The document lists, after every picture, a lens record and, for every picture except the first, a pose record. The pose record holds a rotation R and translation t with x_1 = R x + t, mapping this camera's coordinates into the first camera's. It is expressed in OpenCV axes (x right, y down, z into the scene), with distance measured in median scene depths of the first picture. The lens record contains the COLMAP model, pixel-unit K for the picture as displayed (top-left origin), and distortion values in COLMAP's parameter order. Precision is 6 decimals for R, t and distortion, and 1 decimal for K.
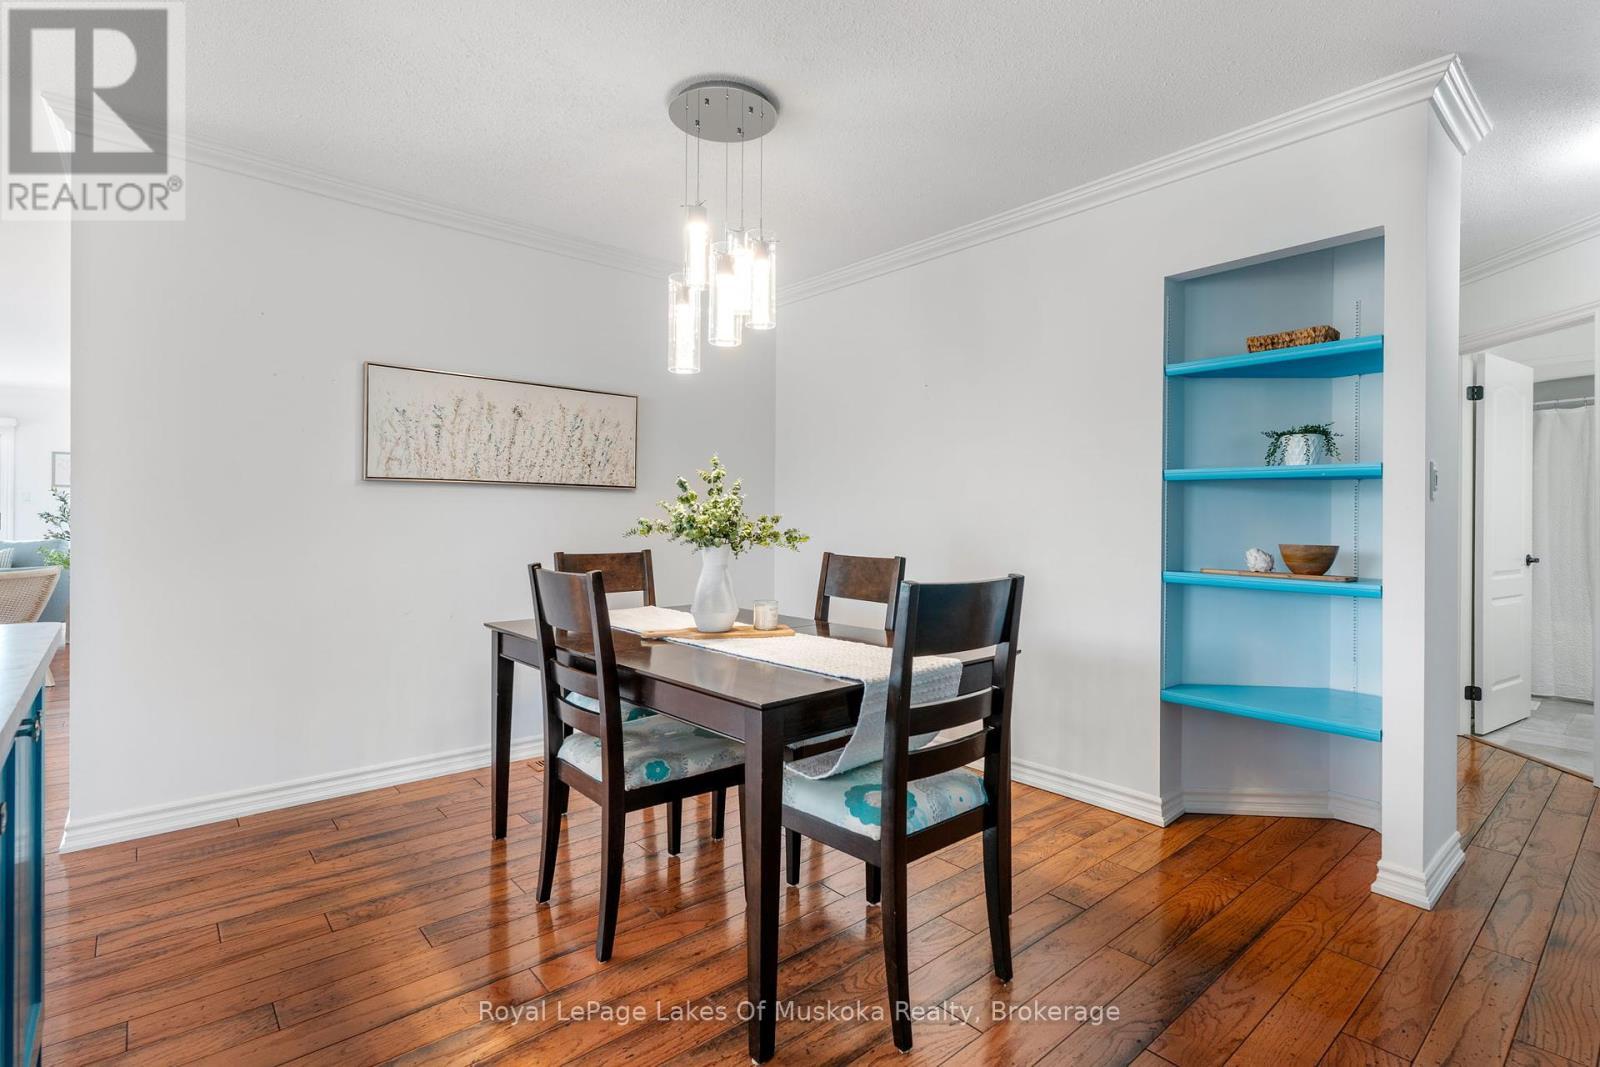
lens RADIAL K [[768.8, 0, 799.8], [0, 768.8, 526.6], [0, 0, 1]] dist [0.003857, 0.000455]
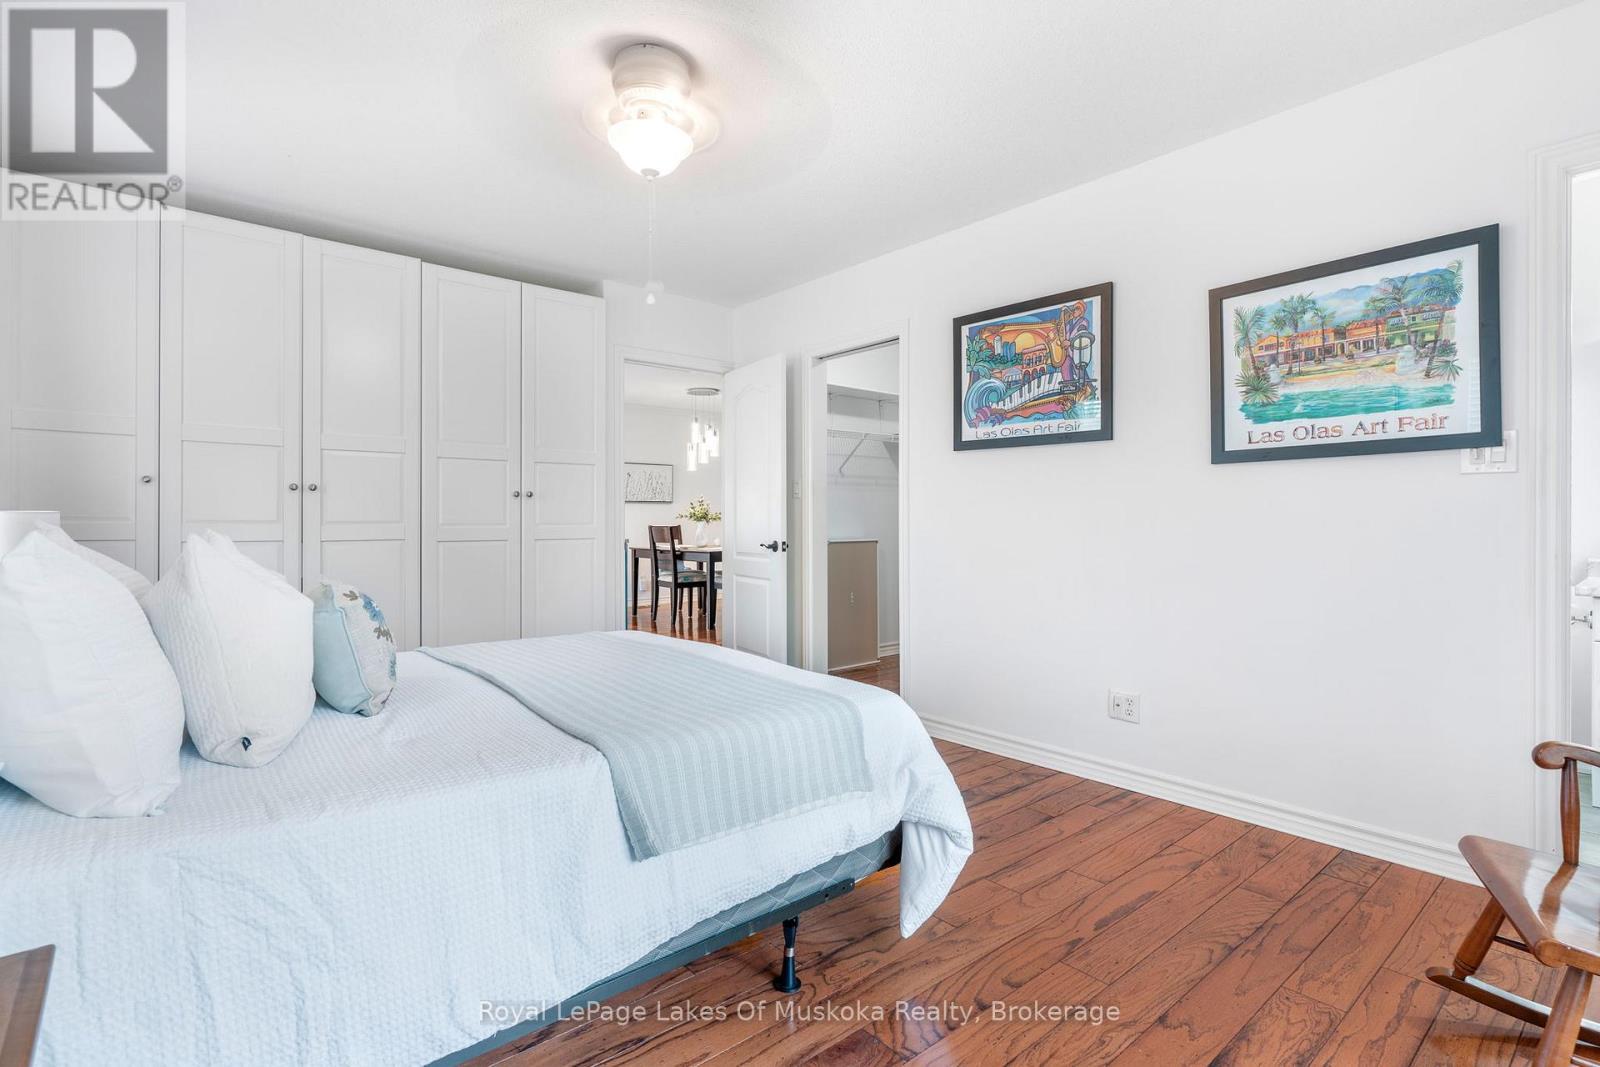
lens RADIAL K [[768.8, 0, 800.1], [0, 768.8, 526.9], [0, 0, 1]] dist [0.003857, 0.000455]
pose [[0.999895, -0.010692, -0.009756, 0.361262], [0.010691, 0.999943, -0.000186, 0.056276], [0.009757, 0.000082, 0.999952, -2.414827]]
